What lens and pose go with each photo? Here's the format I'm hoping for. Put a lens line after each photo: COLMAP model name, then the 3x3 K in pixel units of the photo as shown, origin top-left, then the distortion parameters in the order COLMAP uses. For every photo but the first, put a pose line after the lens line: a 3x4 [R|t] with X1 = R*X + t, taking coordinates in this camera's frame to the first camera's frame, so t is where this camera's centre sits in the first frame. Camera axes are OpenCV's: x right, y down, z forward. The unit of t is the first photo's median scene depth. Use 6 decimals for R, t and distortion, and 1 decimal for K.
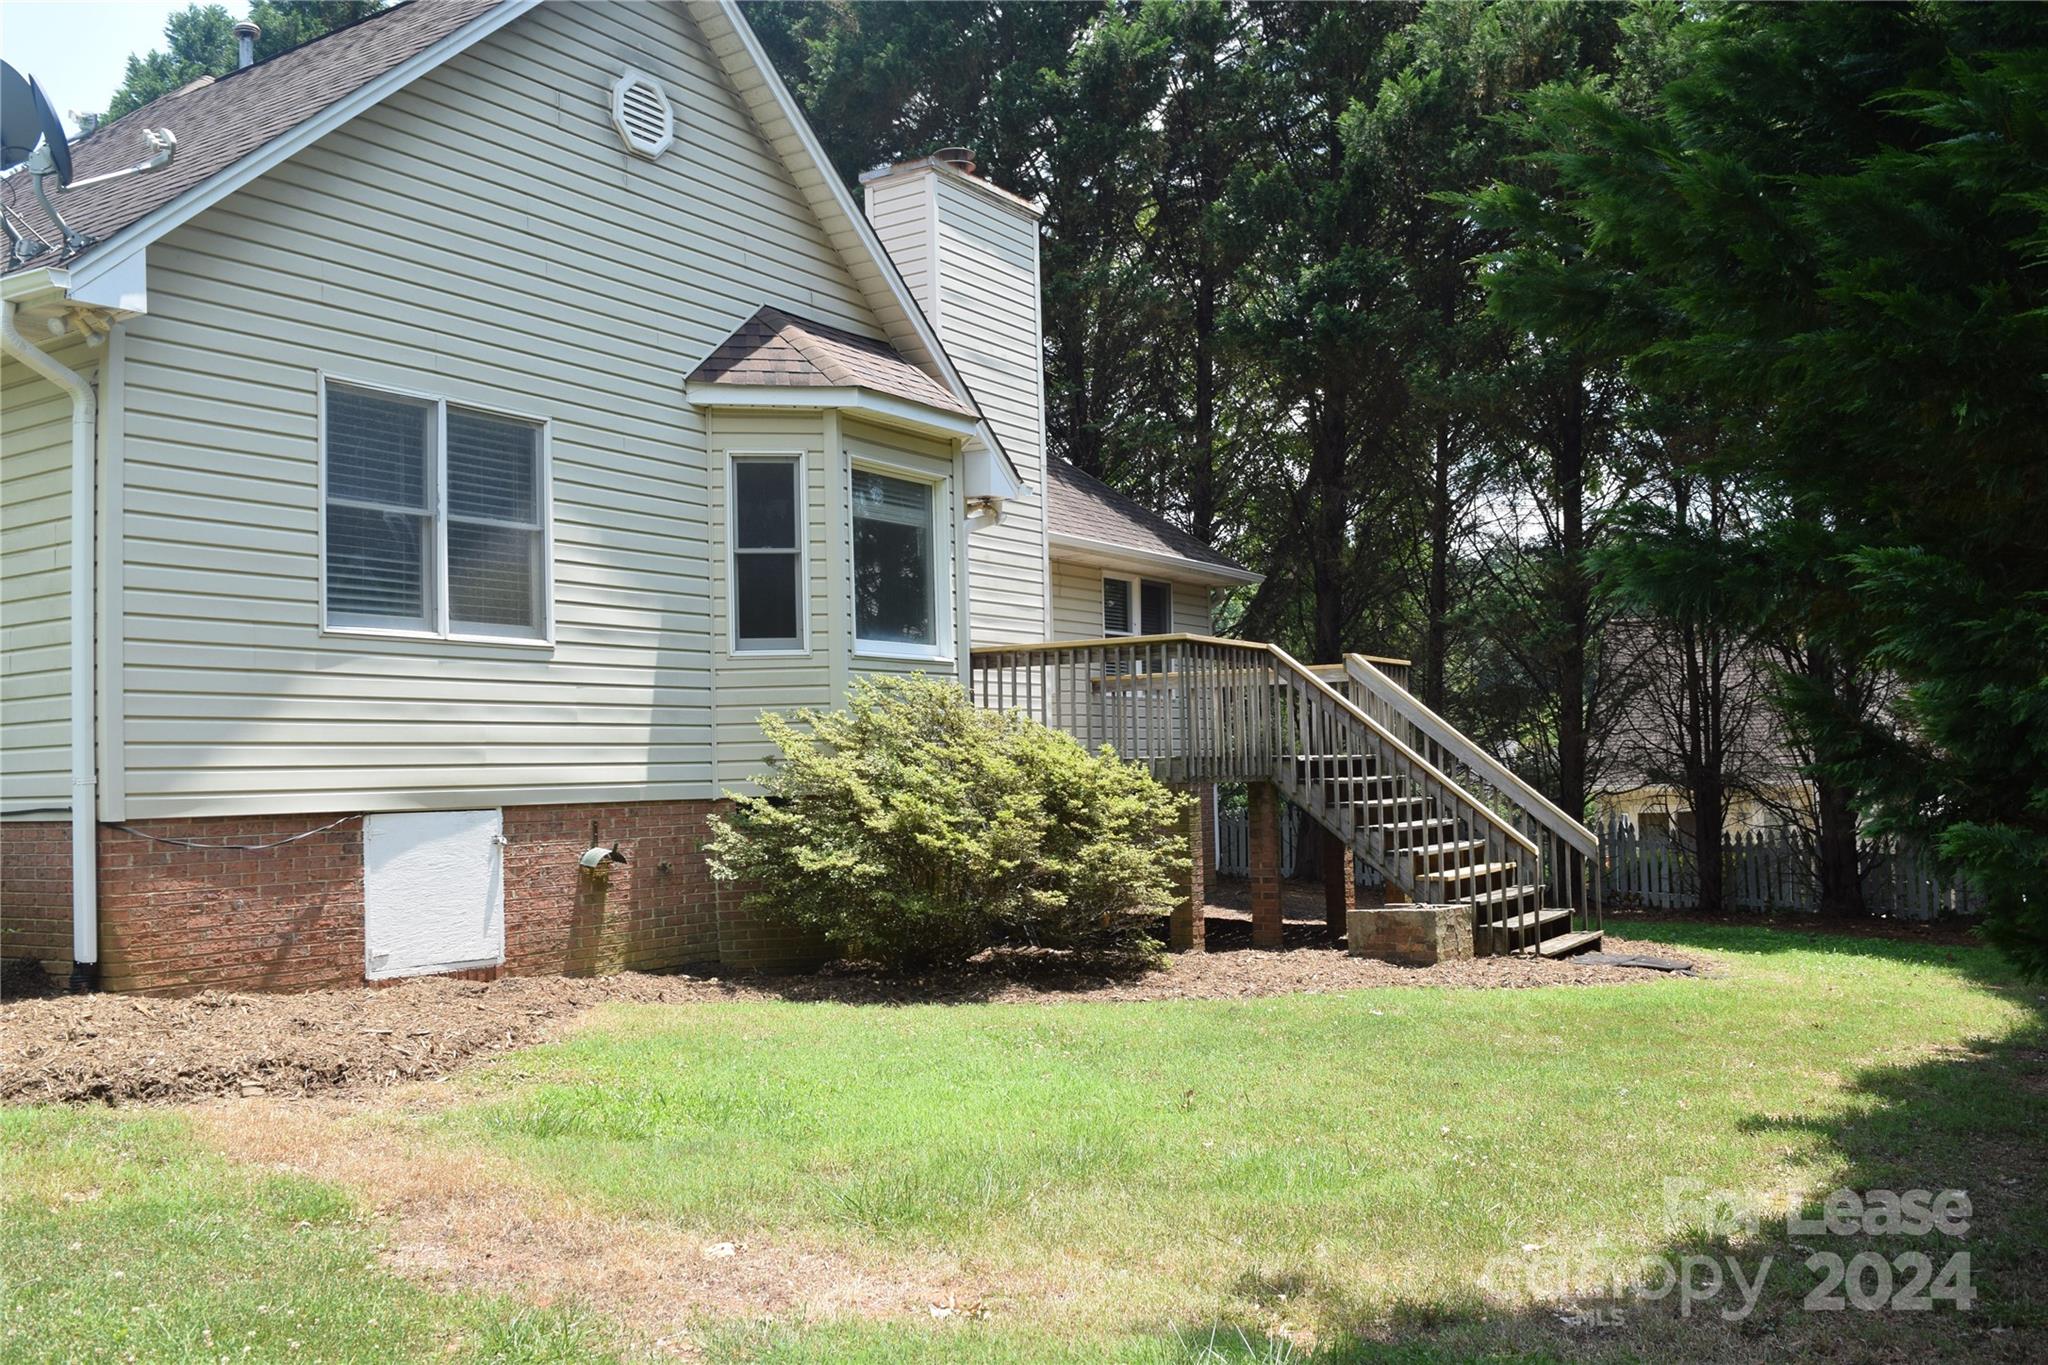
lens RADIAL K [[1807.1, 0, 1024.0], [0, 1807.1, 682.5], [0, 0, 1]] dist [-0.090873, 0.027671]
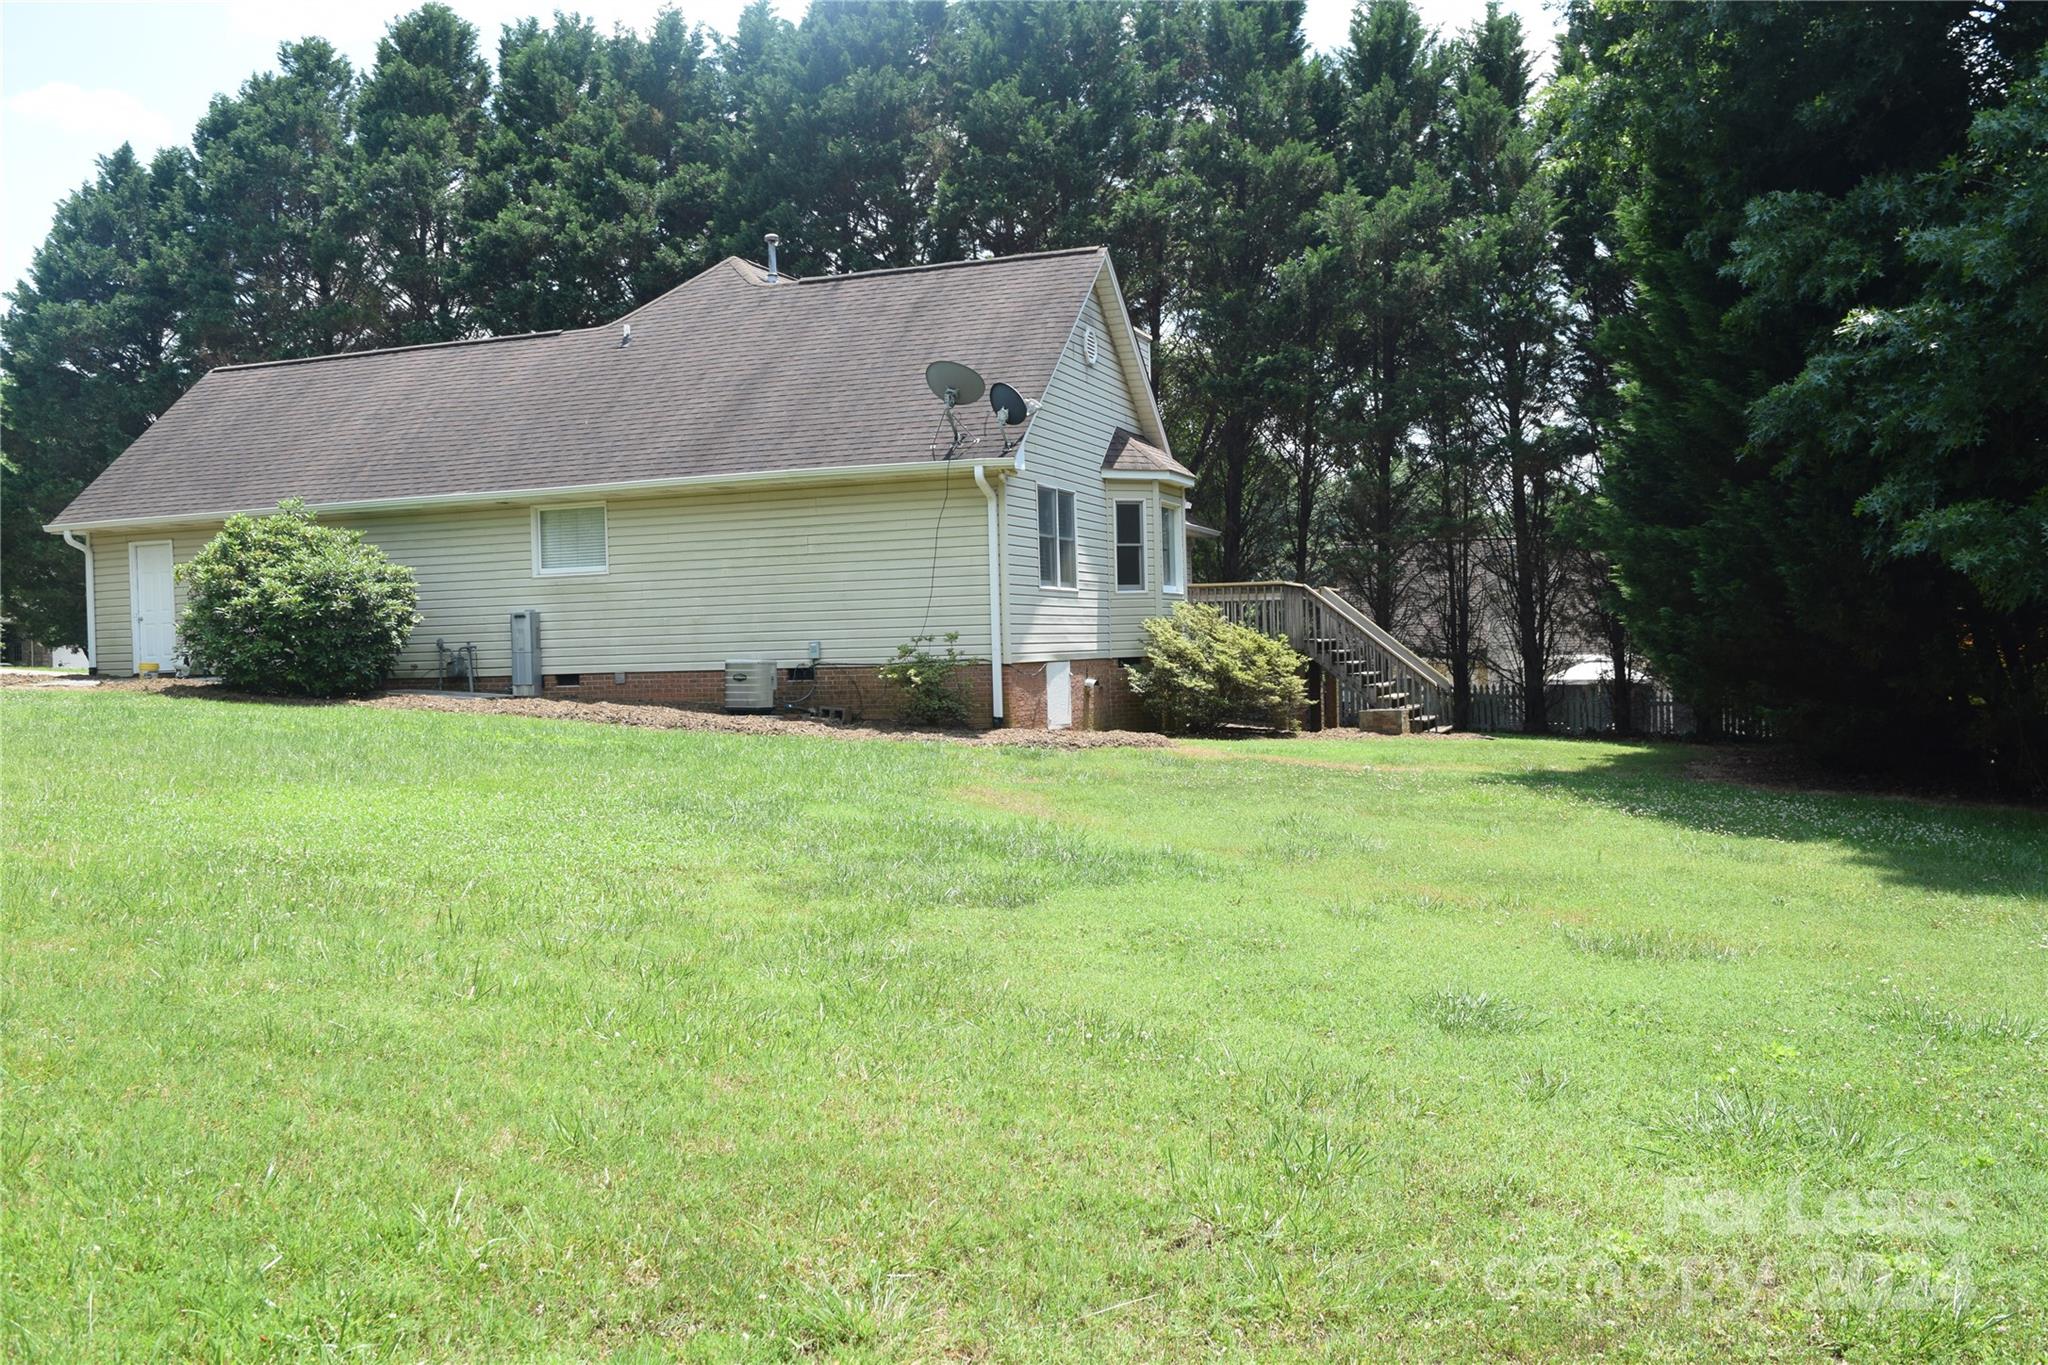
lens RADIAL K [[1807.1, 0, 1024.0], [0, 1807.1, 682.5], [0, 0, 1]] dist [-0.090873, 0.027671]
pose [[0.978016, -0.001781, 0.208522, -0.734032], [-0.011876, 0.997865, 0.064223, -0.046163], [-0.208191, -0.065287, 0.975907, -1.135147]]
